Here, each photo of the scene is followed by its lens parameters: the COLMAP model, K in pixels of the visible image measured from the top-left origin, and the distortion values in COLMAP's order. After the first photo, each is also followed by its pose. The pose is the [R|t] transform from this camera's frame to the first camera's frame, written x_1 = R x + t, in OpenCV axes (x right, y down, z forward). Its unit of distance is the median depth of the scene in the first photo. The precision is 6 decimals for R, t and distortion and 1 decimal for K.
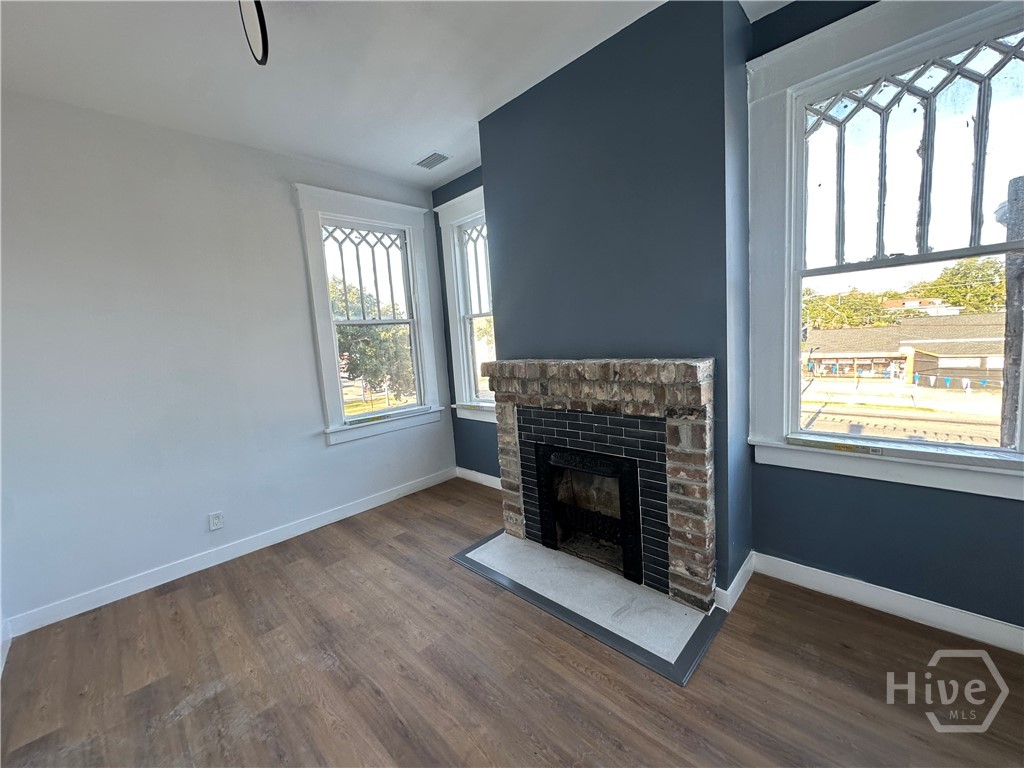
lens RADIAL K [[406.2, 0, 512.0], [0, 406.2, 384.0], [0, 0, 1]] dist [-0.001554, 0.000240]
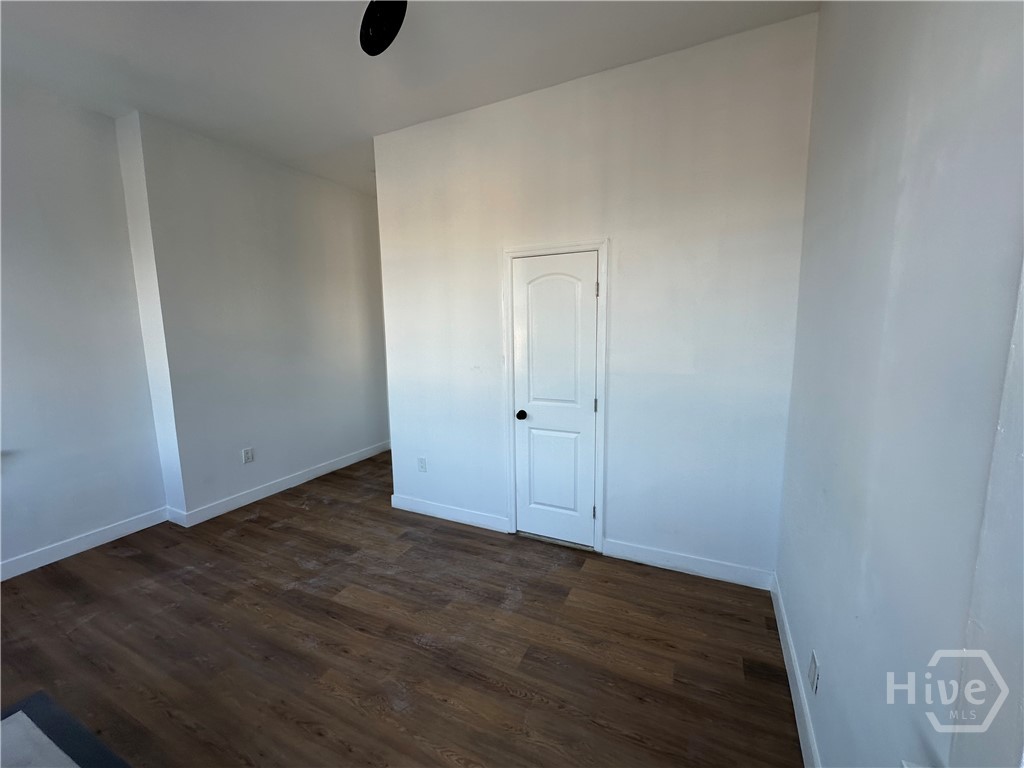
lens RADIAL K [[406.2, 0, 512.0], [0, 406.2, 384.0], [0, 0, 1]] dist [-0.001554, 0.000240]
pose [[-0.939548, 0.125159, -0.318725, -0.404057], [0.037481, 0.962803, 0.267591, -0.208554], [0.340360, 0.239468, -0.909291, 1.827375]]
